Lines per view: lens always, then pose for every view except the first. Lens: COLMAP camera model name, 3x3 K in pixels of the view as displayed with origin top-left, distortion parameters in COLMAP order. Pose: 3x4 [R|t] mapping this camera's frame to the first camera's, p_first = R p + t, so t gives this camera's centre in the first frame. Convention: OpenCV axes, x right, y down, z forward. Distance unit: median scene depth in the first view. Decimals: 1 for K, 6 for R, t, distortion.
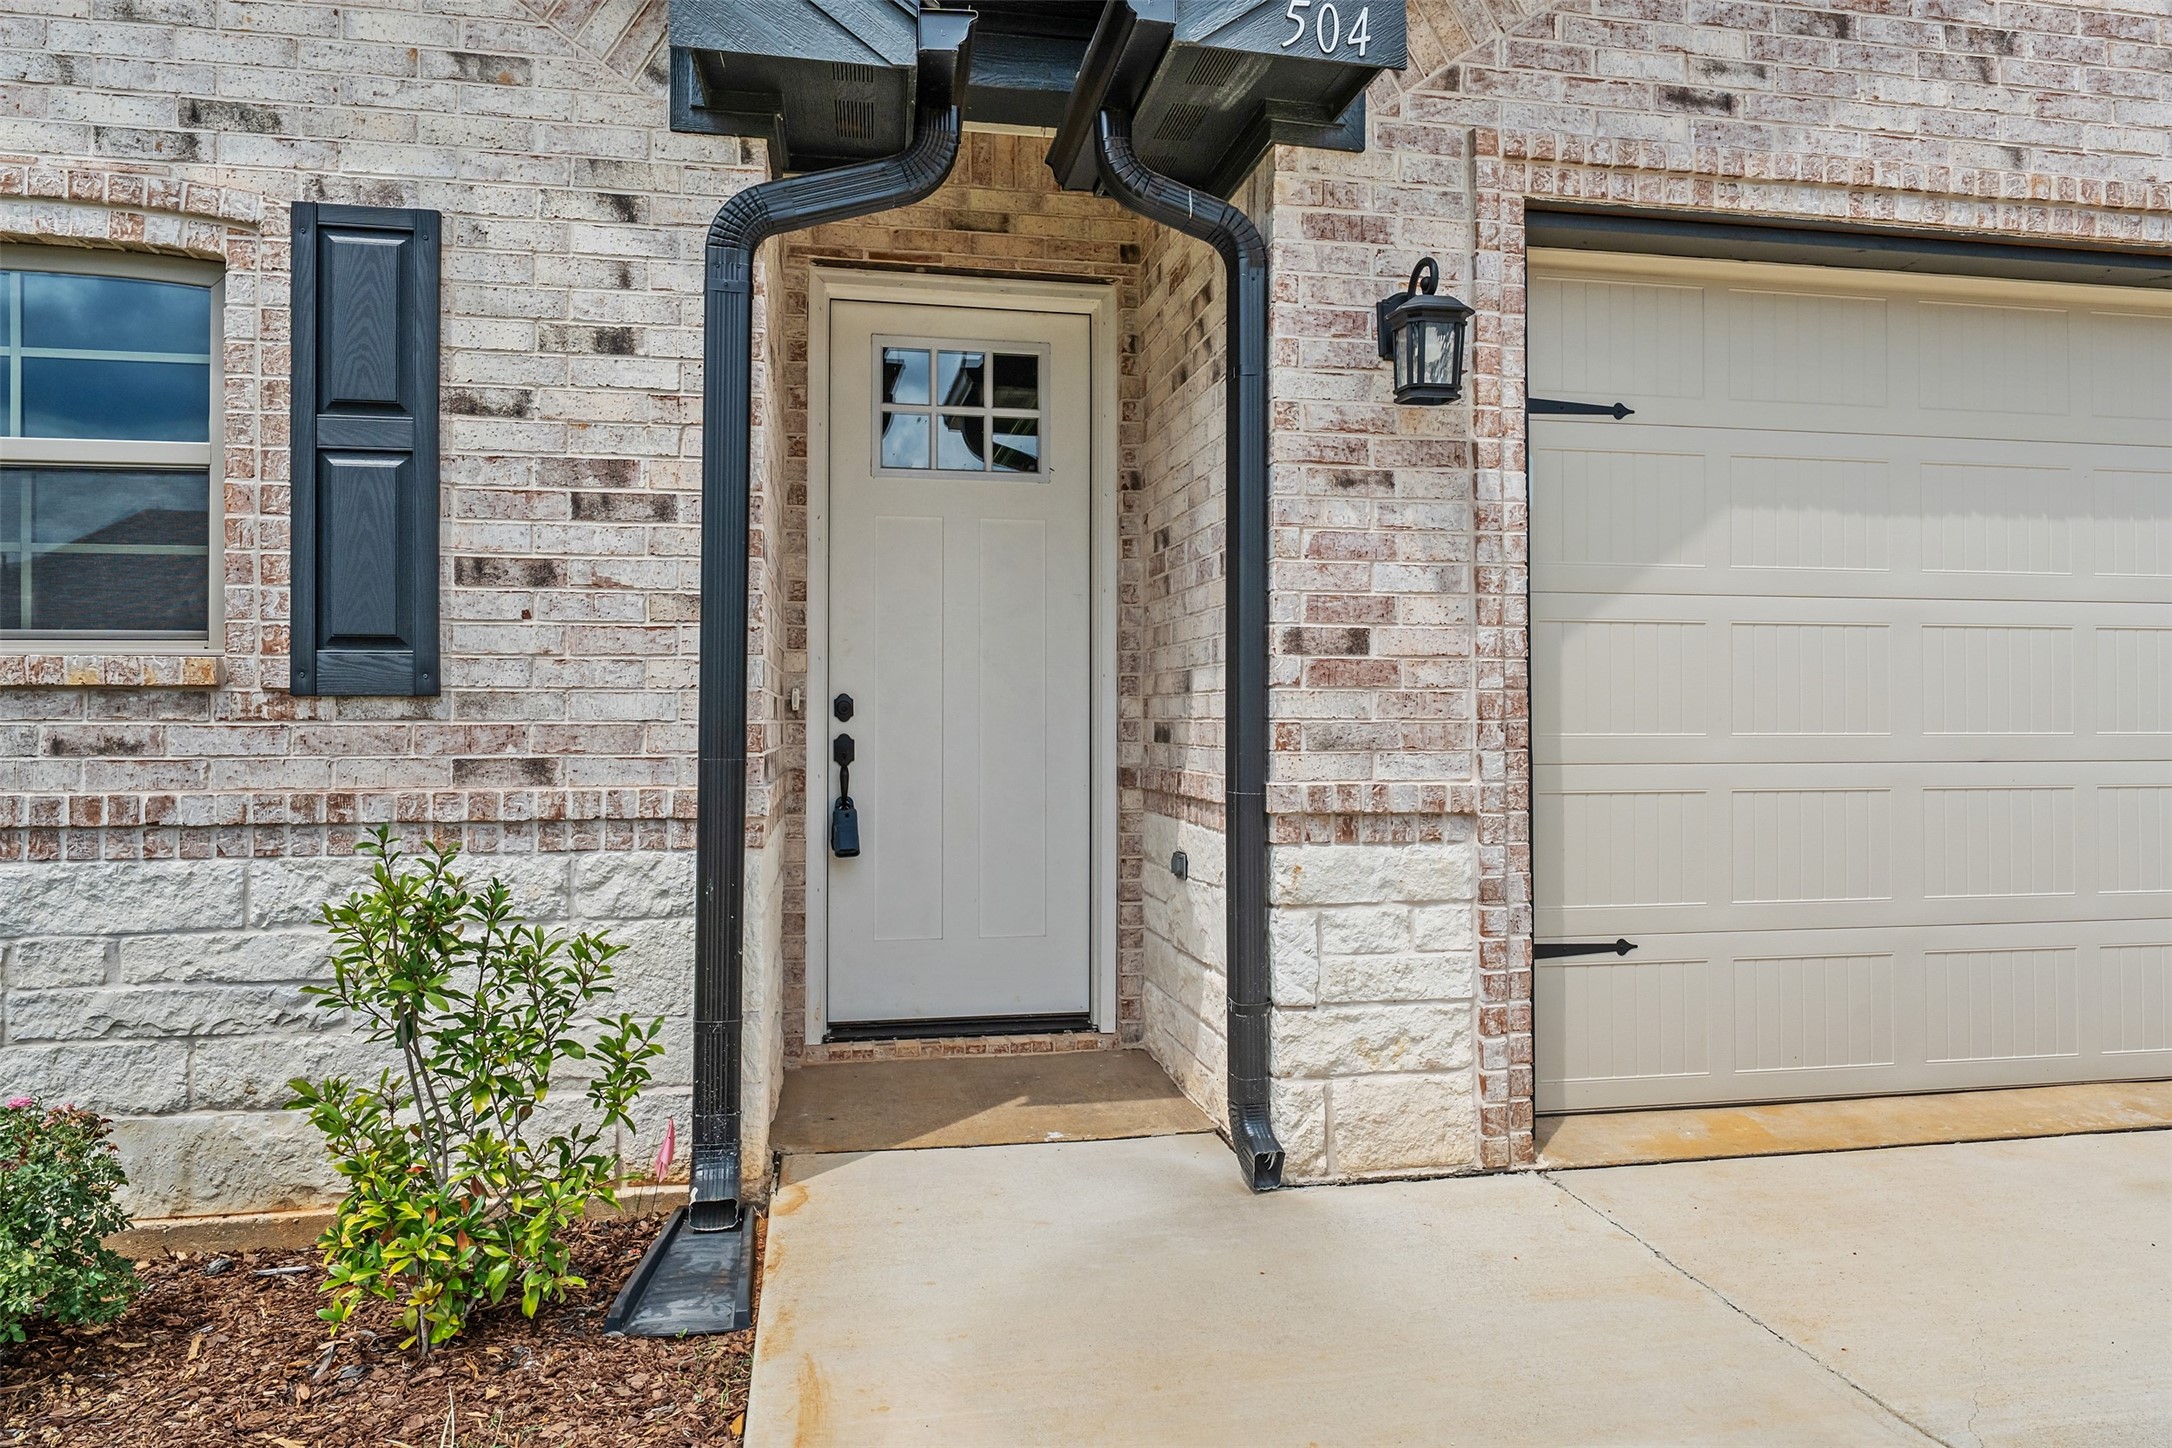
lens RADIAL K [[1408.3, 0, 1092.9], [0, 1408.3, 699.2], [0, 0, 1]] dist [0.004822, 0.000112]
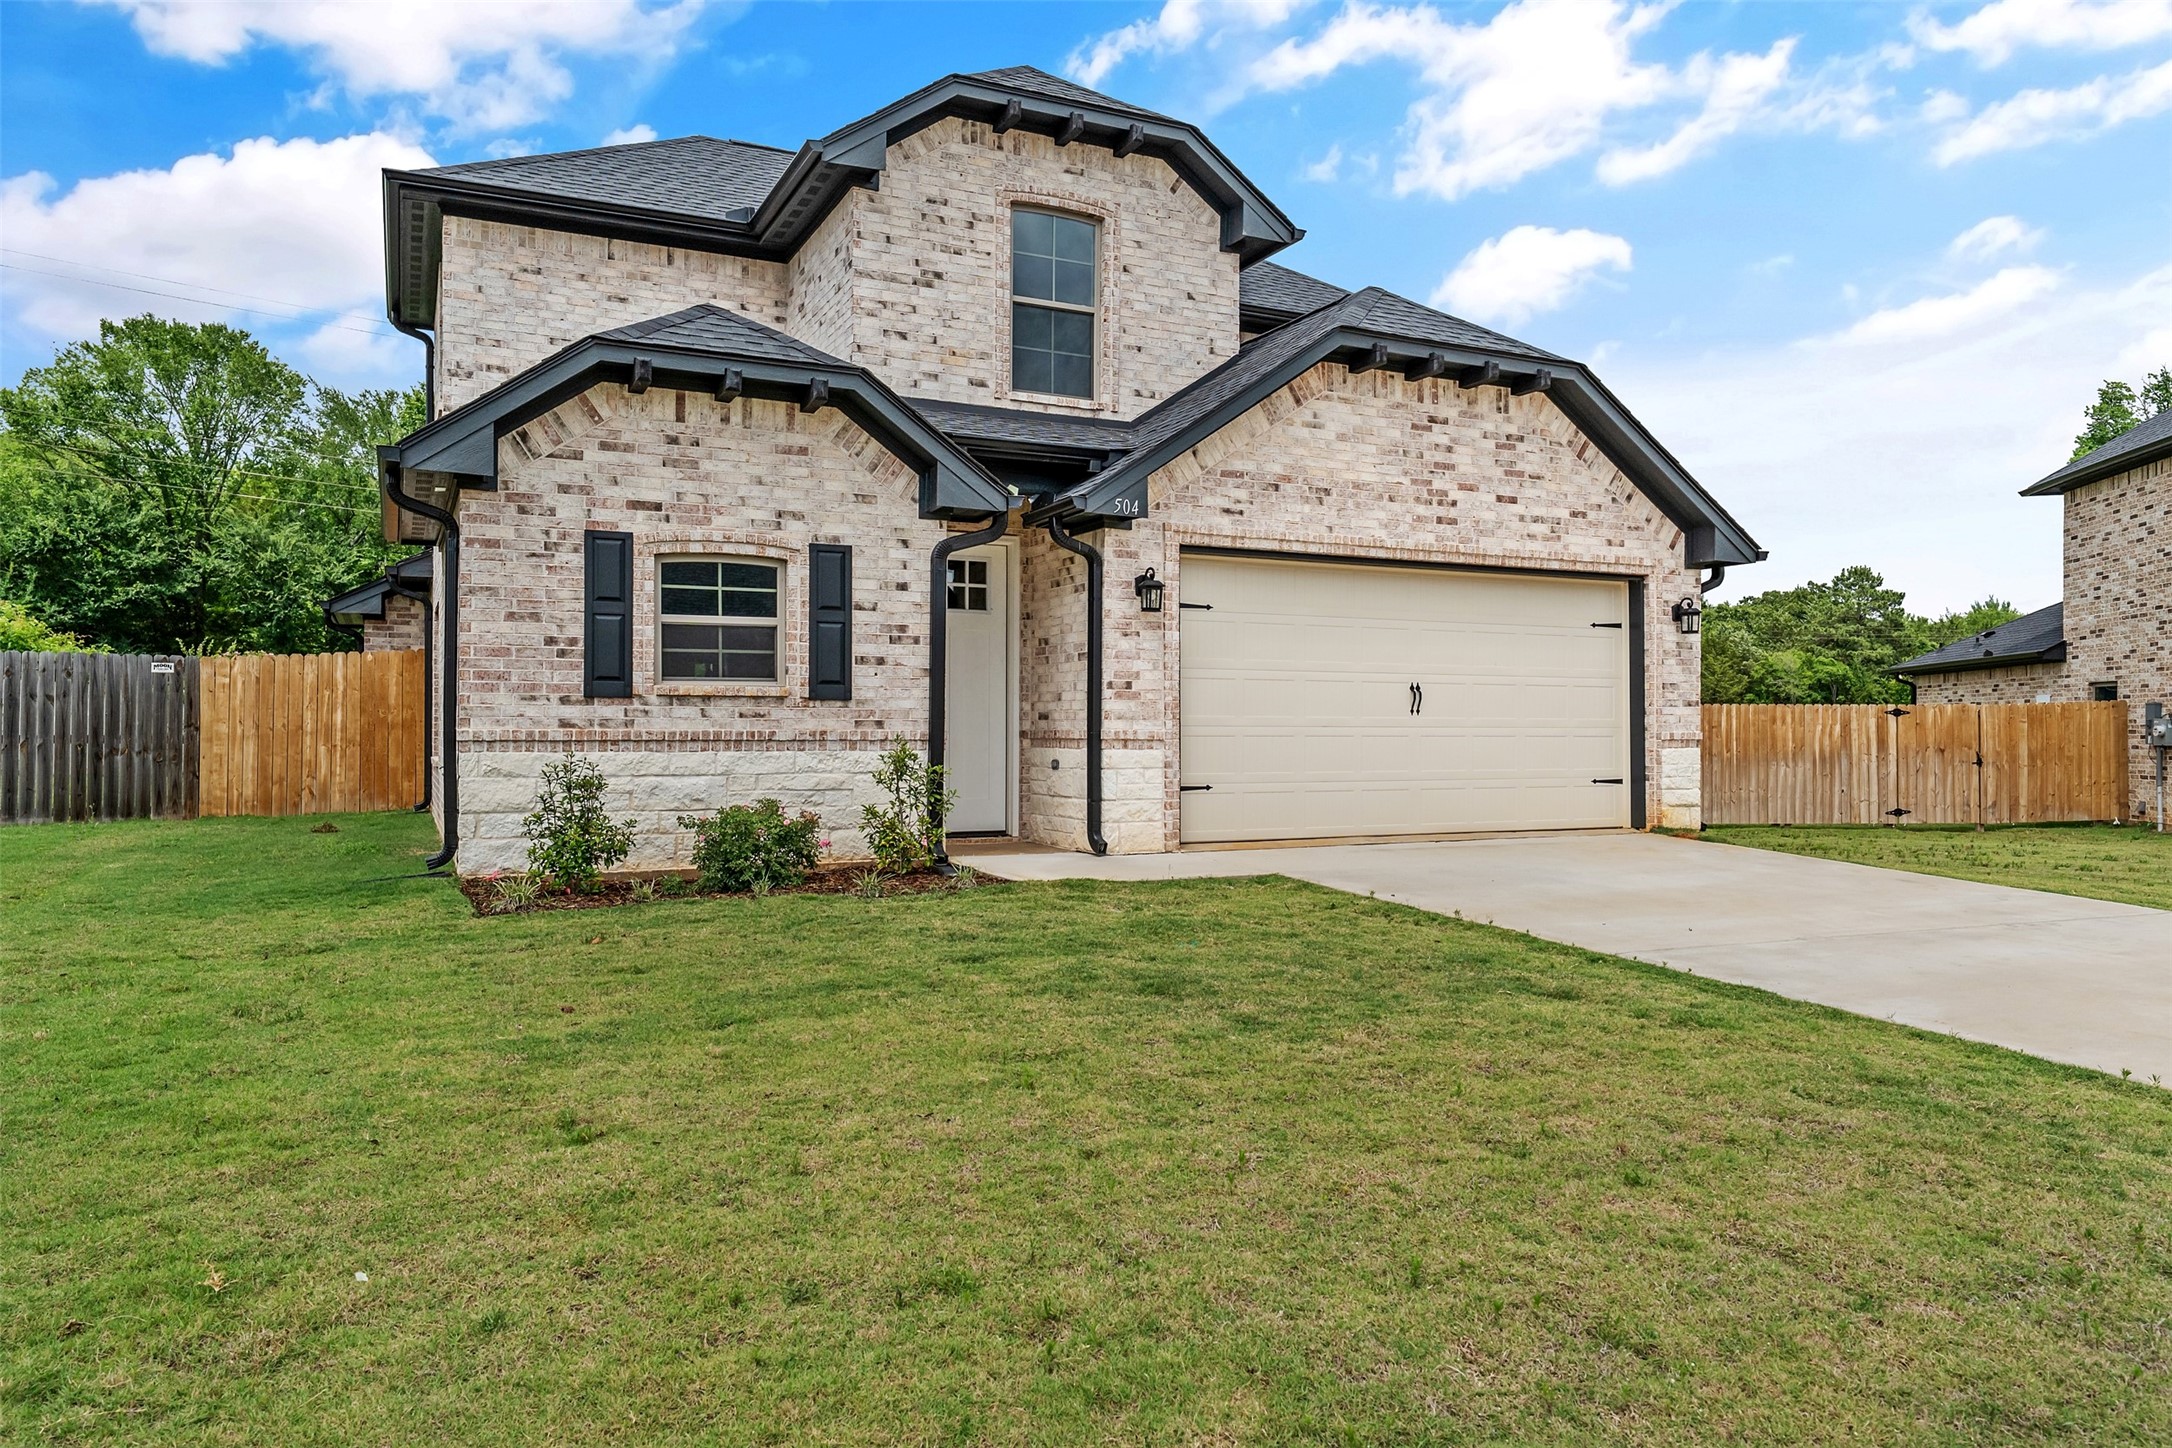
lens RADIAL K [[1401.8, 0, 1086.0], [0, 1401.8, 724.0], [0, 0, 1]] dist [0.007622, 0.000727]
pose [[0.967768, 0.004025, 0.251810, -0.703012], [-0.007183, 0.999907, 0.011625, 0.010400], [-0.251740, -0.013059, 0.967707, -2.040757]]
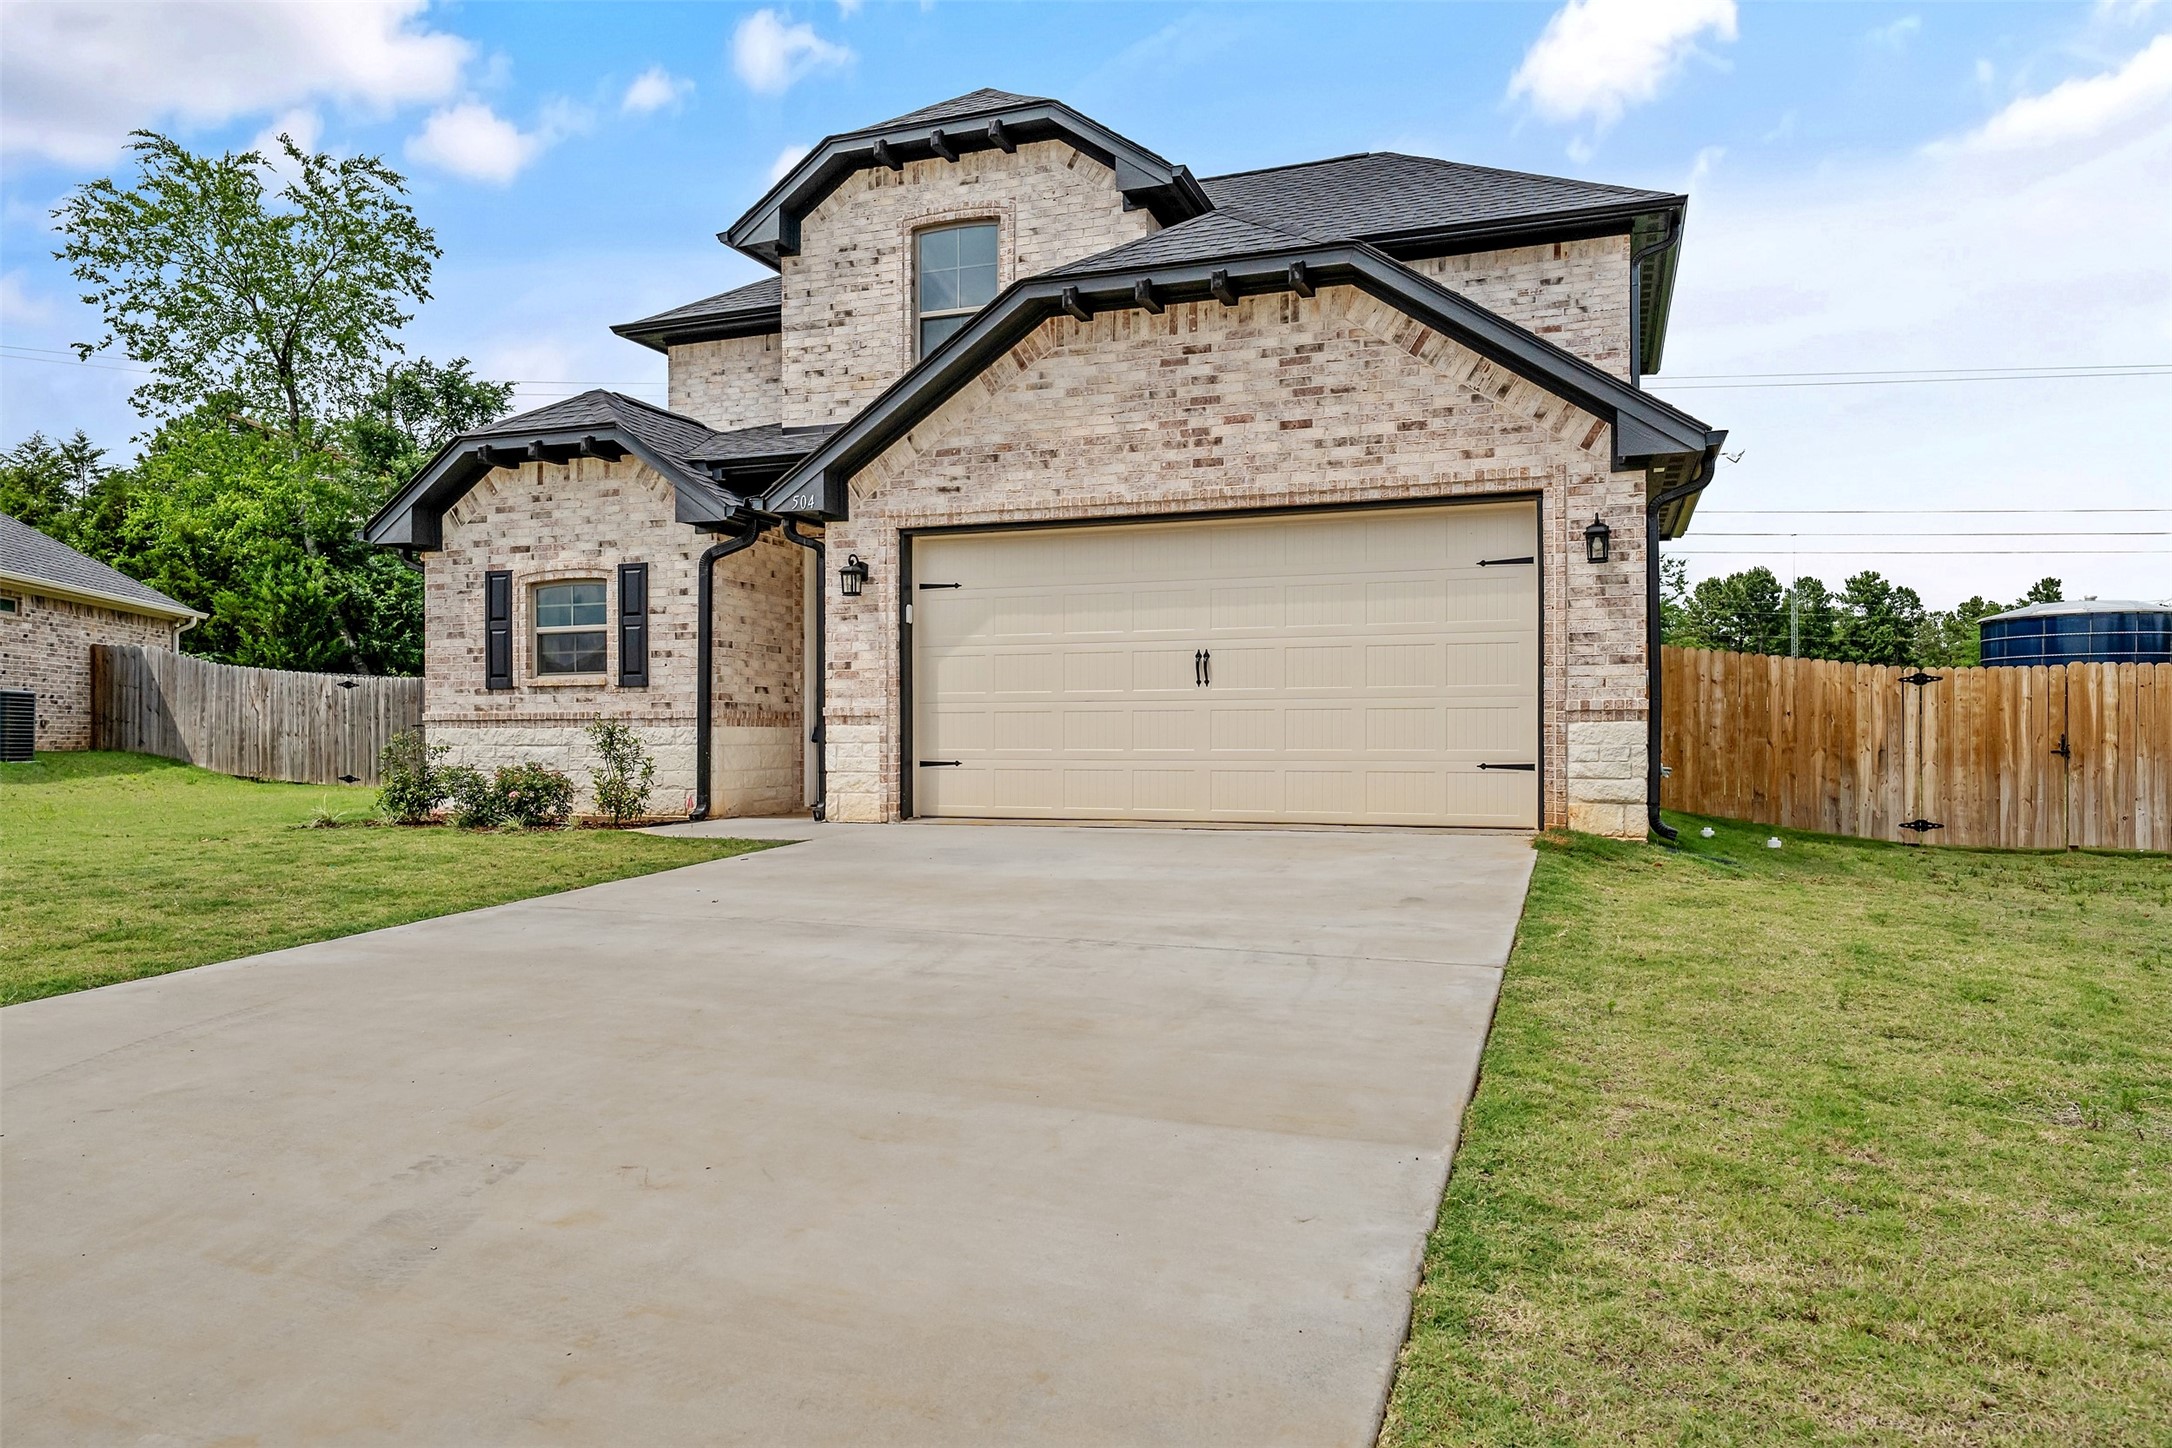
lens RADIAL K [[1401.8, 0, 1086.0], [0, 1401.8, 724.0], [0, 0, 1]] dist [0.007622, 0.000727]
pose [[0.858413, -0.007325, -0.512907, 2.433905], [0.008812, 0.999961, 0.000466, 0.104590], [0.512884, -0.004920, 0.858444, -1.623676]]
